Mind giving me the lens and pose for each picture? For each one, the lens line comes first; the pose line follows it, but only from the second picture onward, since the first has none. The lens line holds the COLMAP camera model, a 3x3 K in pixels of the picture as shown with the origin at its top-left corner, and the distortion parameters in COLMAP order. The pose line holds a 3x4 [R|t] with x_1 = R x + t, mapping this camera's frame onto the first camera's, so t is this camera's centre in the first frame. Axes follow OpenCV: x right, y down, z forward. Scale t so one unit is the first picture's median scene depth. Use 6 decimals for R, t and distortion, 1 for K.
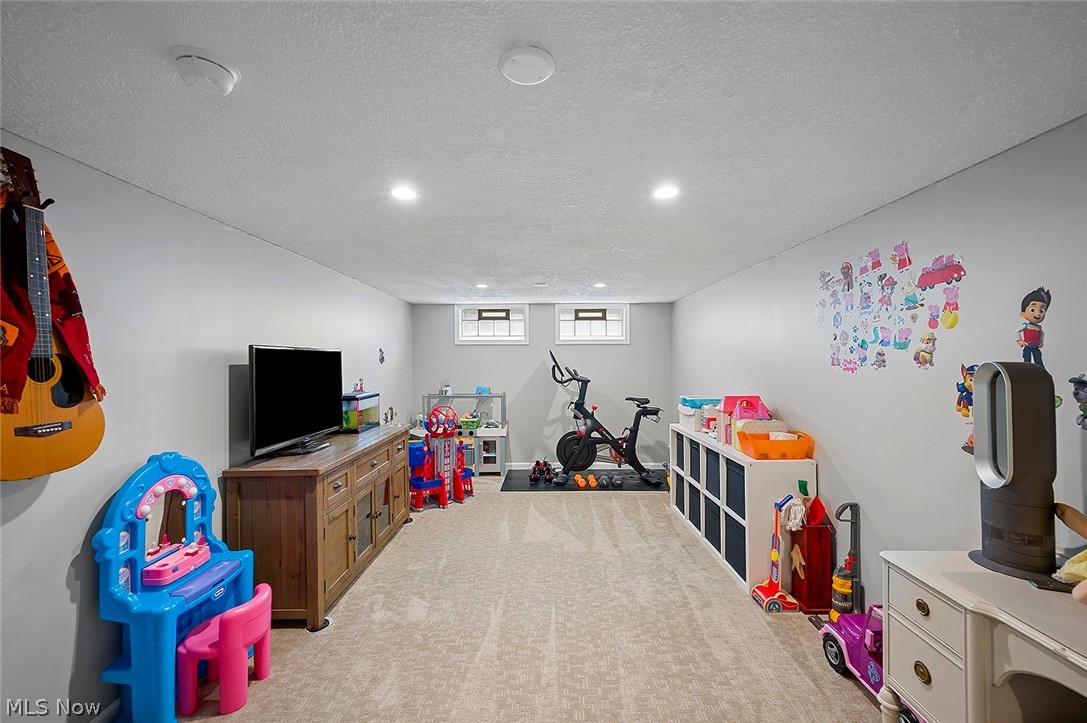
lens RADIAL K [[434.0, 0, 543.7], [0, 434.0, 359.4], [0, 0, 1]] dist [-0.002841, 0.000781]
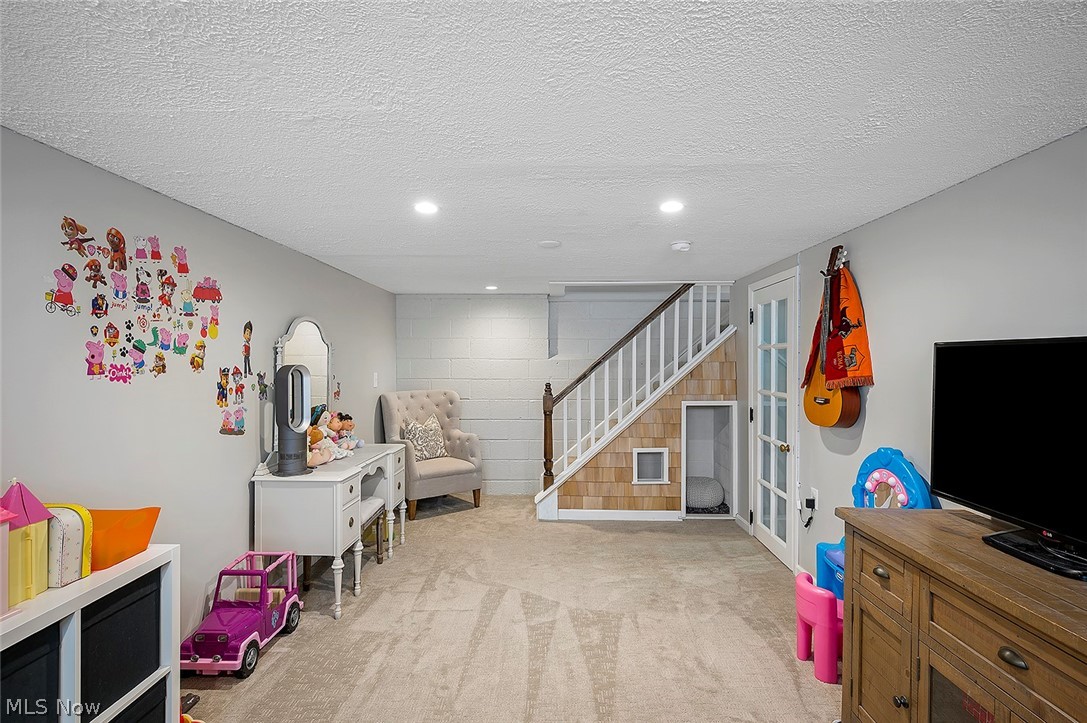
lens RADIAL K [[563.0, 0, 543.8], [0, 563.0, 362.7], [0, 0, 1]] dist [-0.000001, 0.000001]
pose [[-0.999707, 0.002359, 0.024105, -0.036331], [0.002463, 0.999988, 0.004269, -0.006525], [-0.024095, 0.004327, -0.999700, 2.144888]]
